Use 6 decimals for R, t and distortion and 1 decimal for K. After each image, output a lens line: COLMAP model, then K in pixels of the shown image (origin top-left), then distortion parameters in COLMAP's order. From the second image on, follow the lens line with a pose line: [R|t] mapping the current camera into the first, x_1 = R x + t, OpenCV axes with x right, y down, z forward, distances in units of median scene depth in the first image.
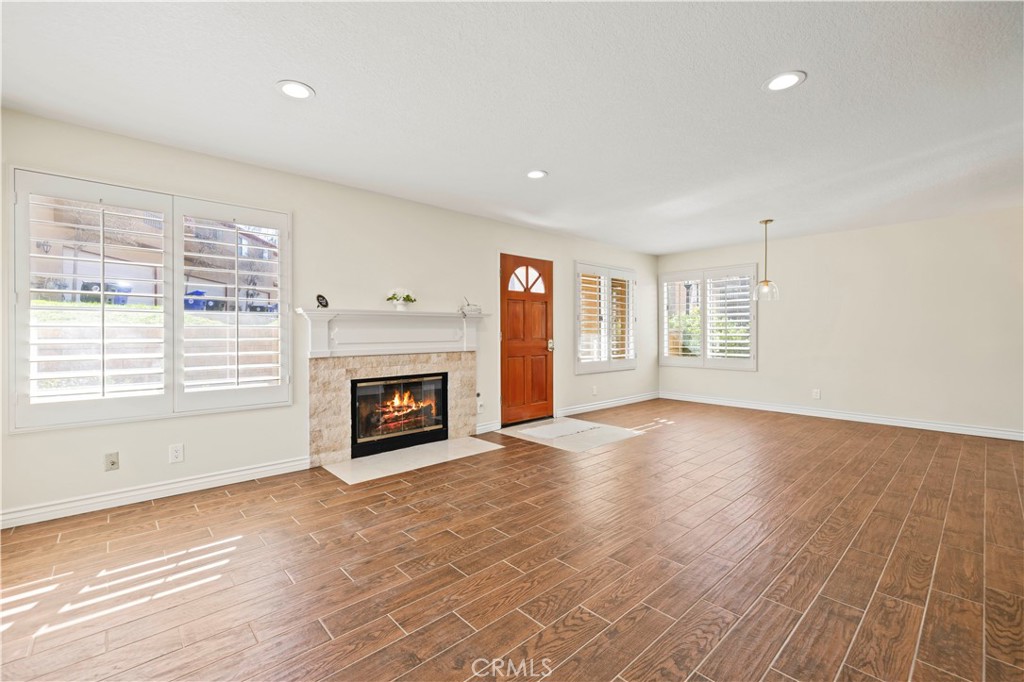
lens RADIAL K [[441.9, 0, 510.4], [0, 441.9, 331.7], [0, 0, 1]] dist [0.002378, 0.000336]
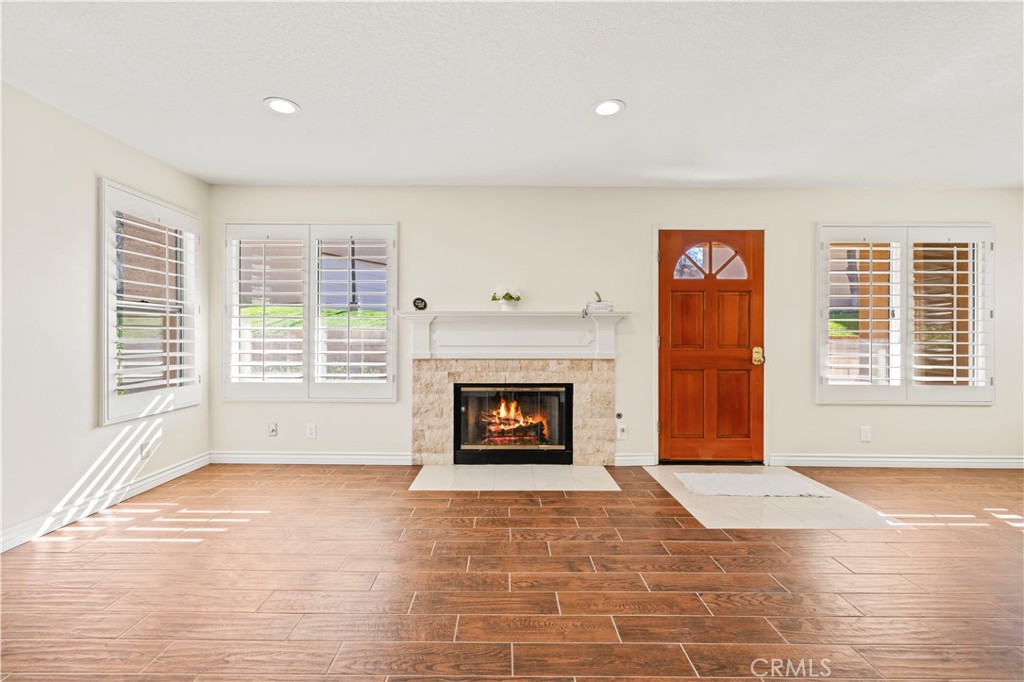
lens RADIAL K [[441.9, 0, 506.5], [0, 441.9, 333.2], [0, 0, 1]] dist [0.002378, 0.000336]
pose [[0.735329, 0.001933, -0.677708, 0.343877], [-0.005151, 0.999983, -0.002737, 0.000301], [0.677691, 0.005504, 0.735326, 0.319615]]
